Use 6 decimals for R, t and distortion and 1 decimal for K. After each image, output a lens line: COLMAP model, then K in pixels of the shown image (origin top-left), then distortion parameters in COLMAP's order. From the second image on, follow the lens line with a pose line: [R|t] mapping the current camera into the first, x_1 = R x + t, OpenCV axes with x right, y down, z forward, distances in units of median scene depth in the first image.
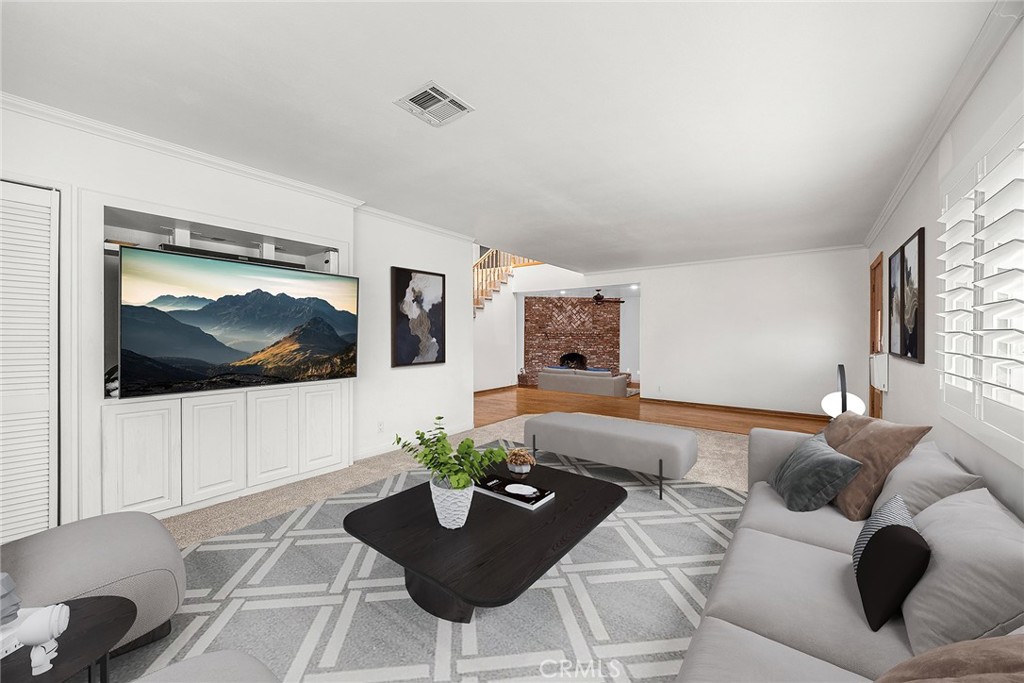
lens RADIAL K [[396.0, 0, 511.0], [0, 396.0, 338.5], [0, 0, 1]] dist [-0.005990, -0.000211]
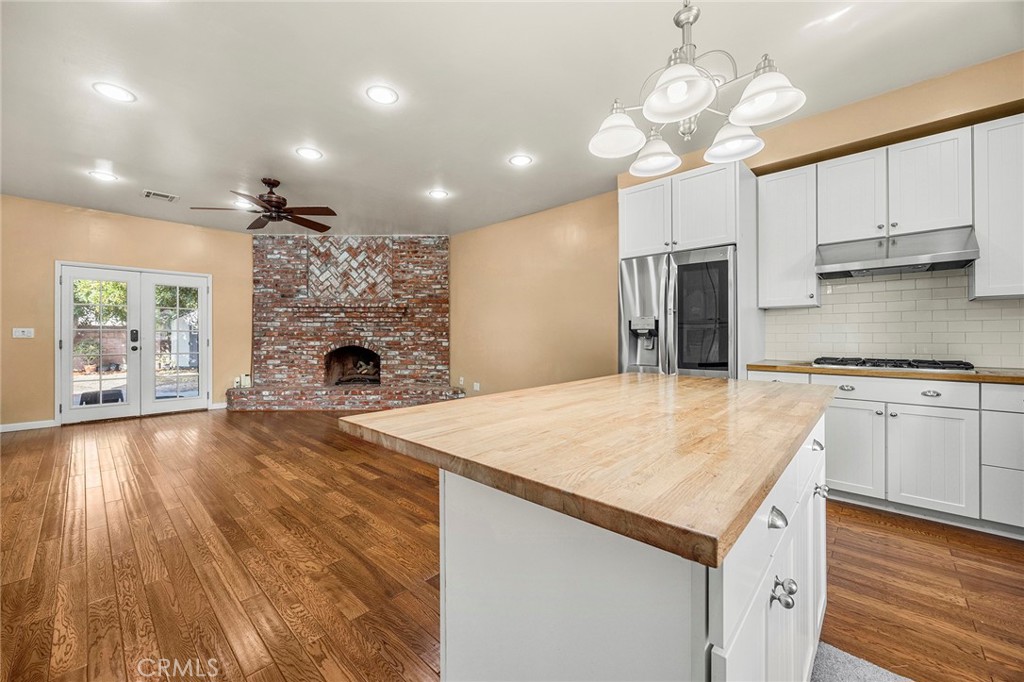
lens RADIAL K [[396.0, 0, 511.0], [0, 396.0, 338.0], [0, 0, 1]] dist [-0.005990, -0.000211]
pose [[0.995440, -0.002119, -0.095371, 0.408486], [0.002594, 0.999985, 0.004852, 0.024474], [0.095359, -0.005078, 0.995430, 0.518899]]
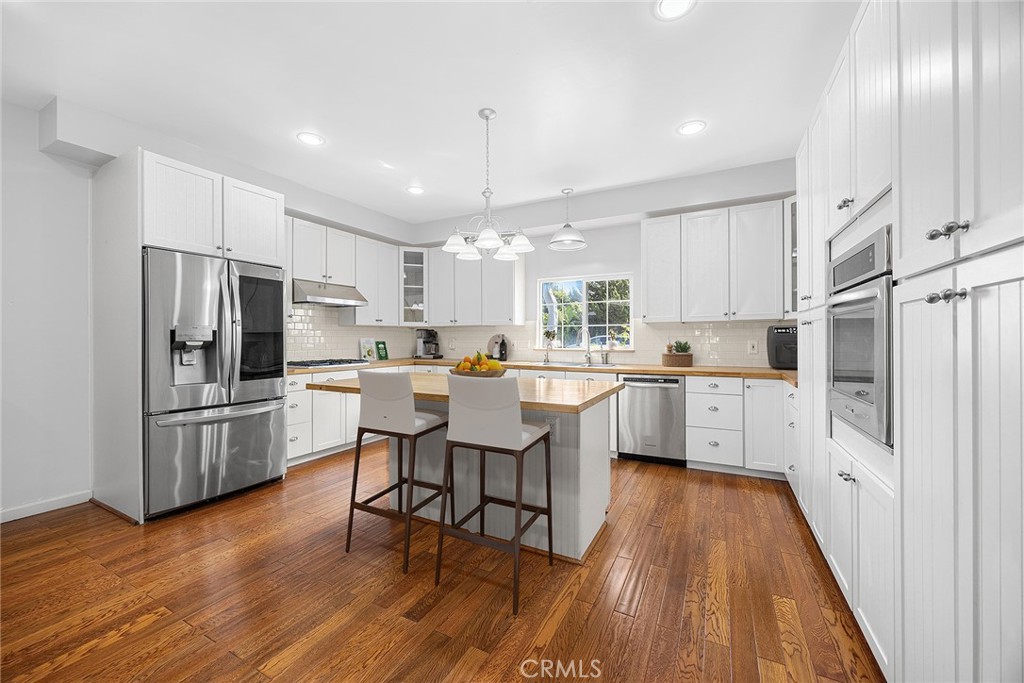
lens RADIAL K [[396.0, 0, 511.0], [0, 396.0, 338.5], [0, 0, 1]] dist [-0.005990, -0.000211]
pose [[-0.164086, -0.000444, 0.986446, 0.227766], [0.004119, 0.999991, 0.001135, 0.019458], [-0.986437, 0.004249, -0.164082, 0.650474]]
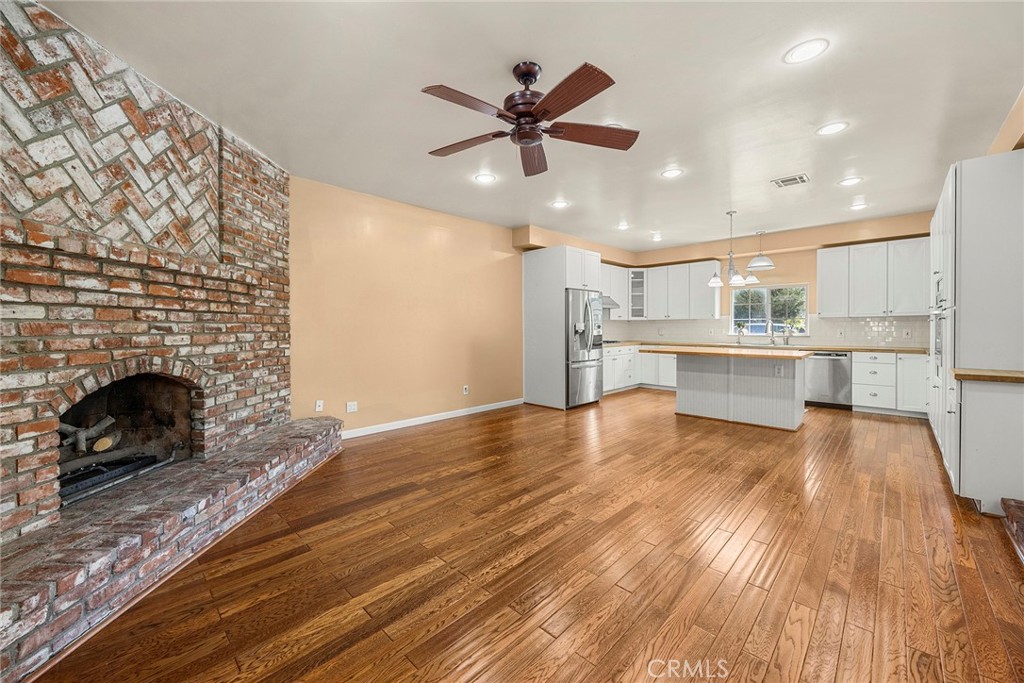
lens RADIAL K [[392.1, 0, 512.7], [0, 392.1, 333.7], [0, 0, 1]] dist [-0.001874, -0.000223]
pose [[0.125753, -0.019875, 0.991863, -0.002680], [0.007844, 0.999788, 0.019039, 0.015434], [-0.992031, 0.005386, 0.125882, 0.807493]]
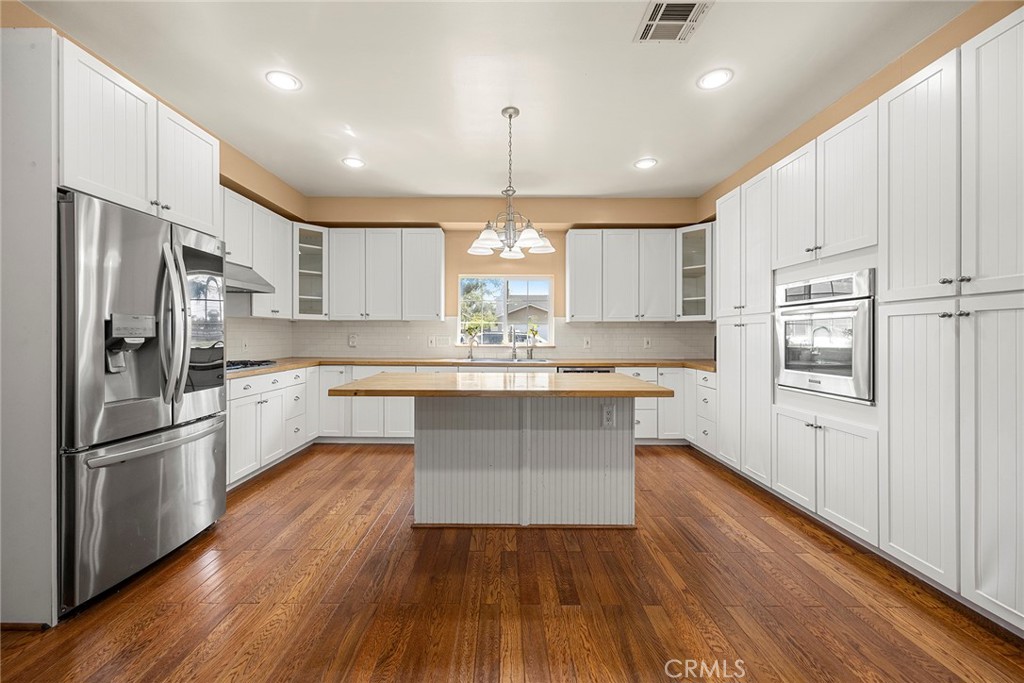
lens RADIAL K [[411.9, 0, 501.3], [0, 411.9, 337.6], [0, 0, 1]] dist [0.007823, -0.000177]
pose [[-0.598809, -0.007540, 0.800857, 0.263714], [-0.001508, 0.999965, 0.008288, 0.019103], [-0.800891, 0.003755, -0.598799, 0.769525]]
